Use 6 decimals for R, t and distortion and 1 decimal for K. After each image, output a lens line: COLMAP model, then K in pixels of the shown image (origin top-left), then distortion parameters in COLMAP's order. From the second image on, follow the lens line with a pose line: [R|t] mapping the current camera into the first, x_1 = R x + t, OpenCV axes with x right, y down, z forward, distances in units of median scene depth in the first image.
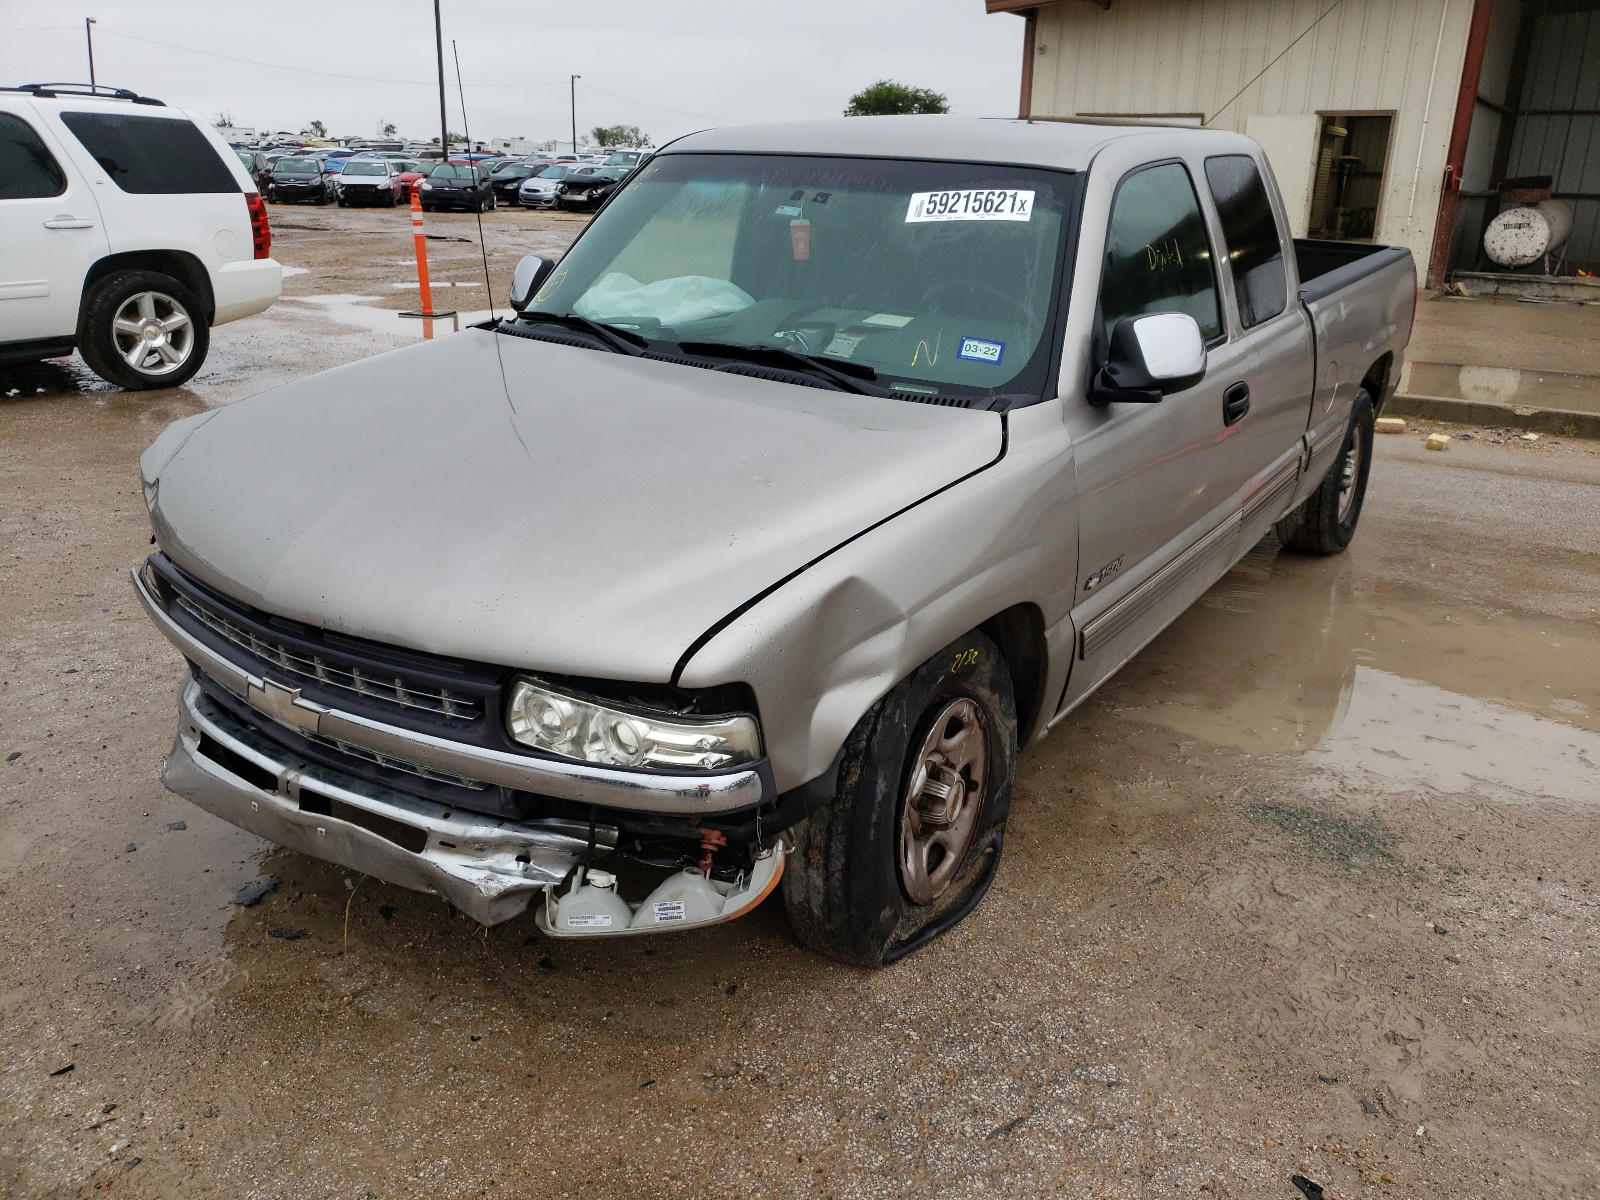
lens RADIAL K [[1287.3, 0, 800.0], [0, 1287.3, 600.0], [0, 0, 1]] dist [0.027023, 0.005658]
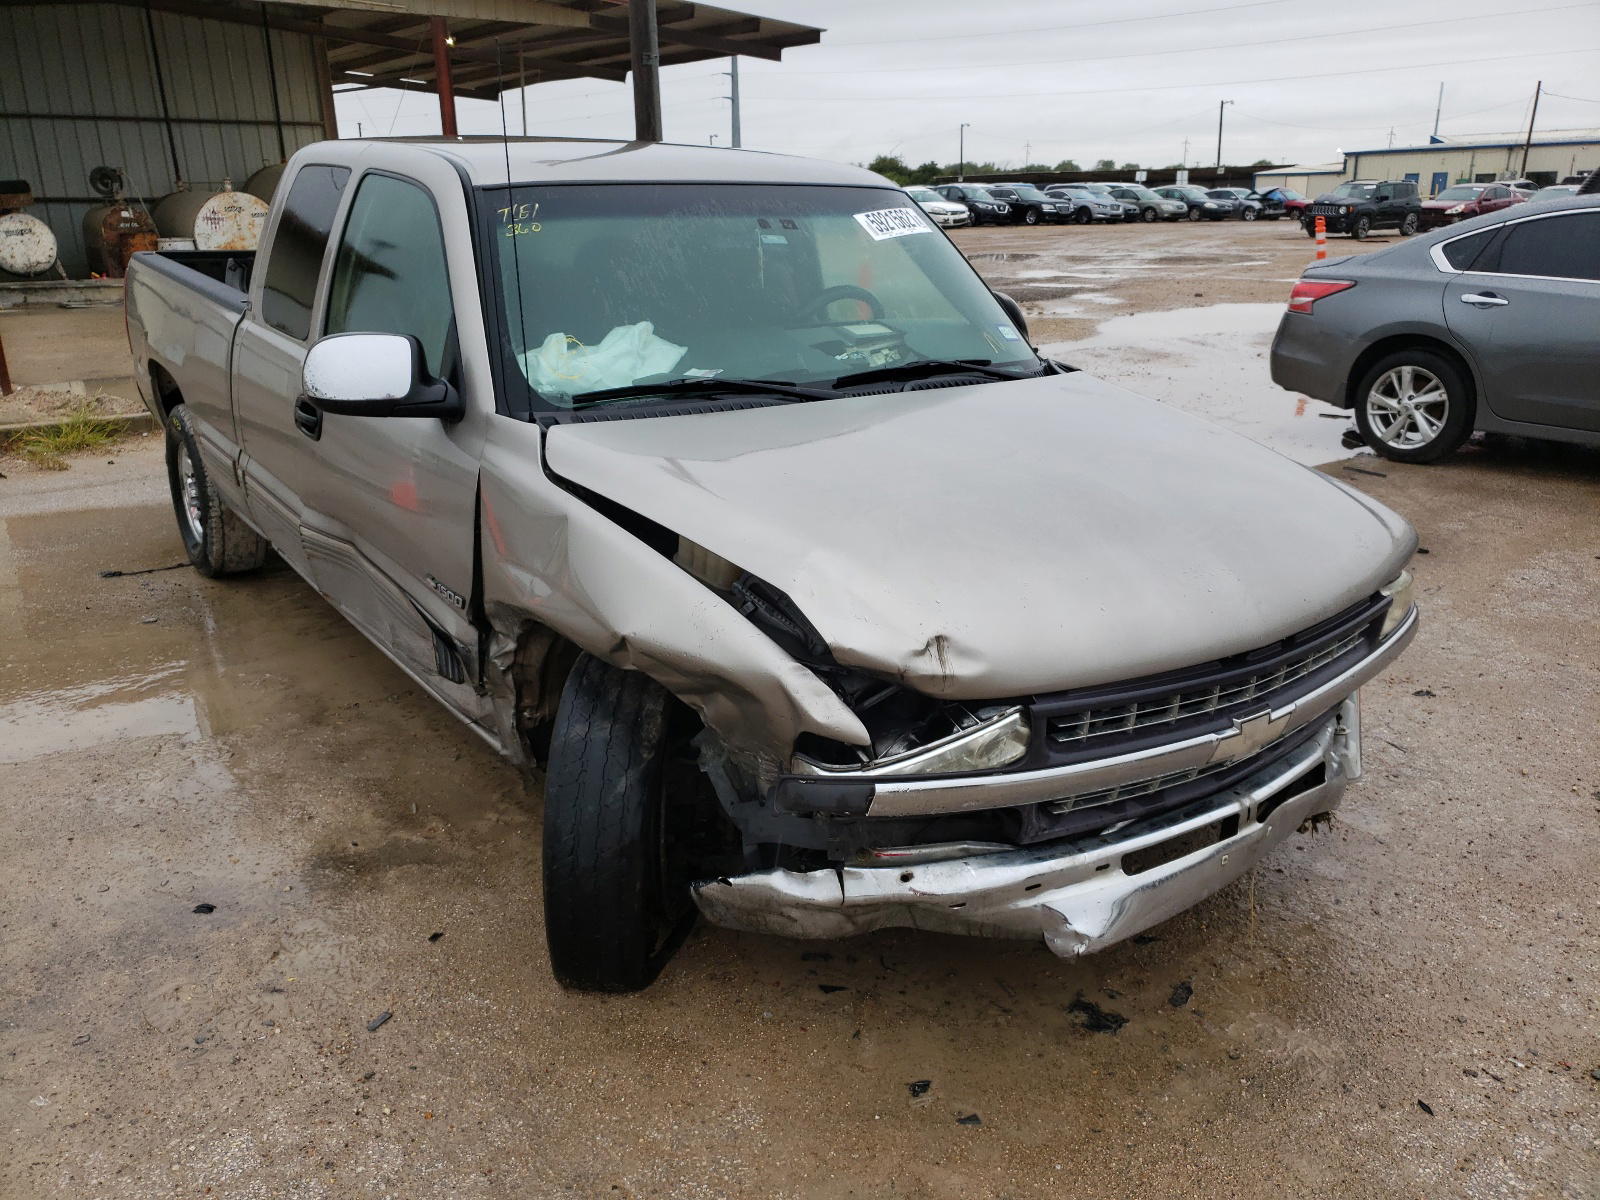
lens RADIAL K [[1332.0, 0, 823.4], [0, 1332.0, 605.4], [0, 0, 1]] dist [0.008562, 0.013213]
pose [[0.270157, -0.311356, 0.911083, -1.068125], [0.311985, 0.923522, 0.223097, -0.266074], [-0.910868, 0.223973, 0.346634, 0.689905]]
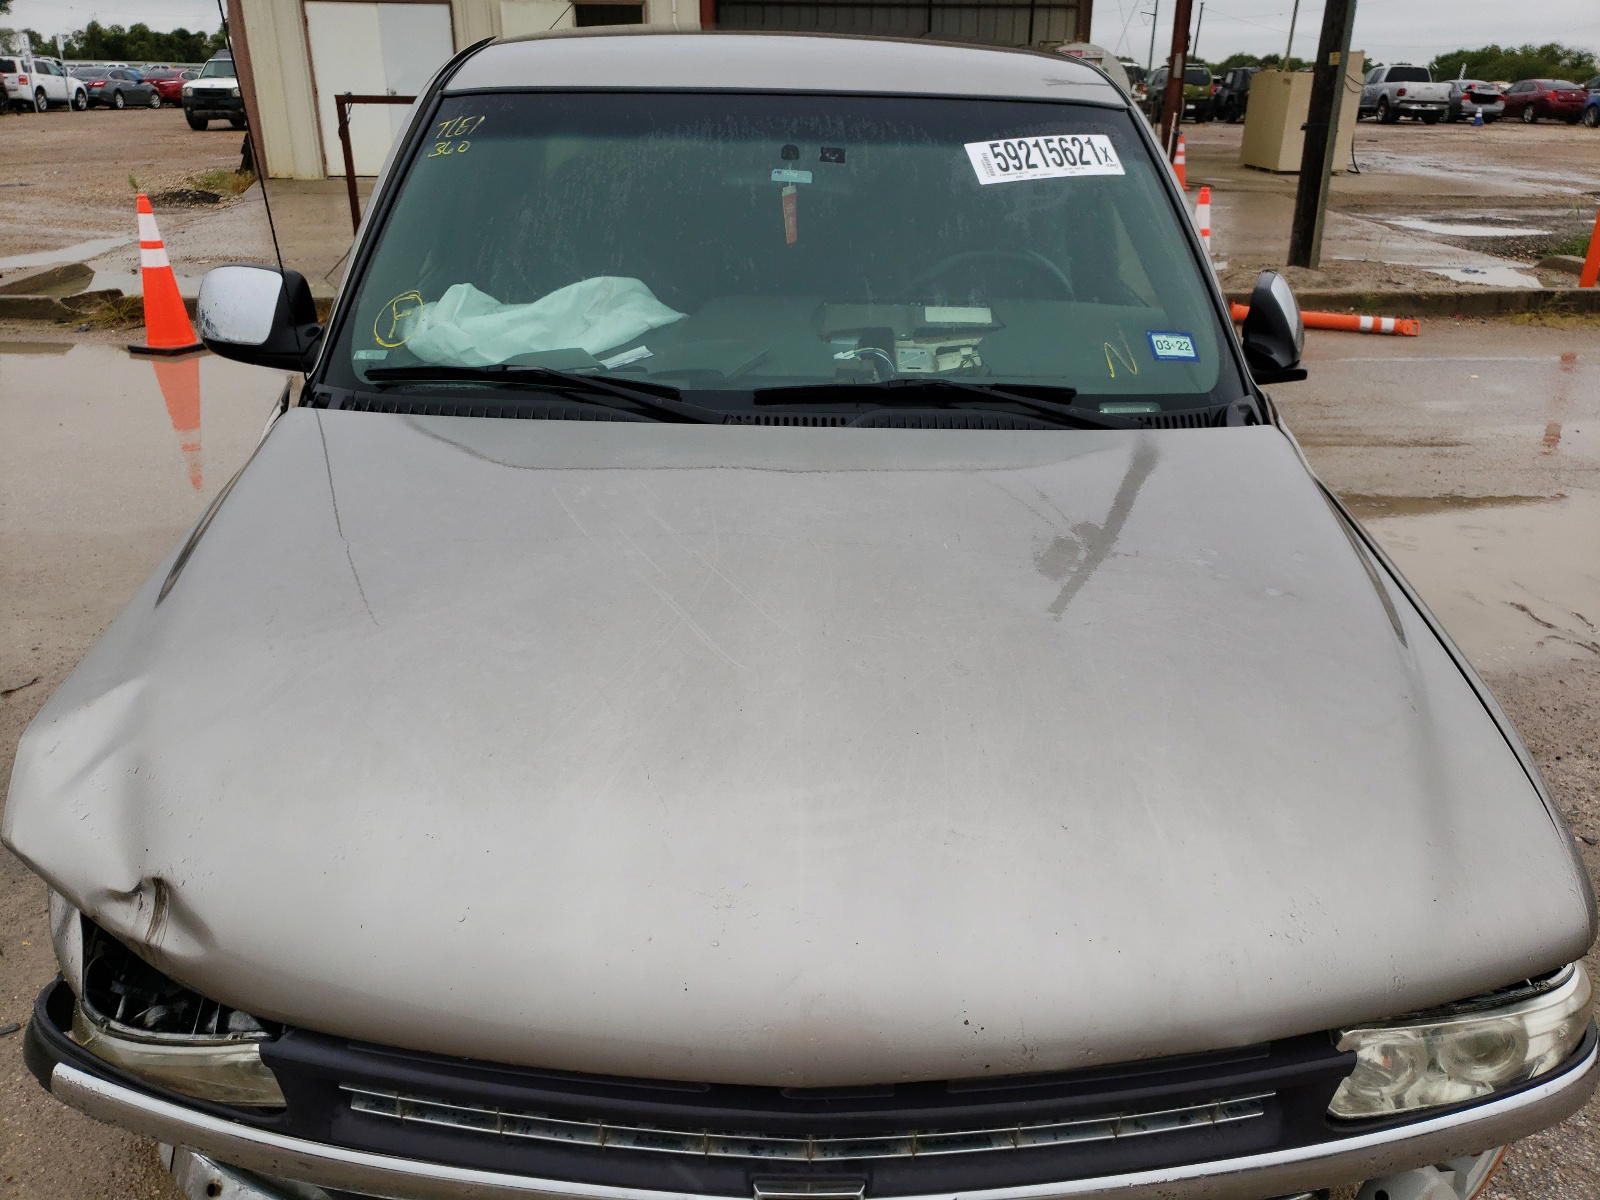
lens RADIAL K [[1332.0, 0, 823.4], [0, 1332.0, 605.4], [0, 0, 1]] dist [0.008562, 0.013213]
pose [[0.786126, -0.248264, 0.566013, -0.478296], [0.206292, 0.968659, 0.138356, -0.176802], [-0.582623, 0.007998, 0.812703, 0.413173]]
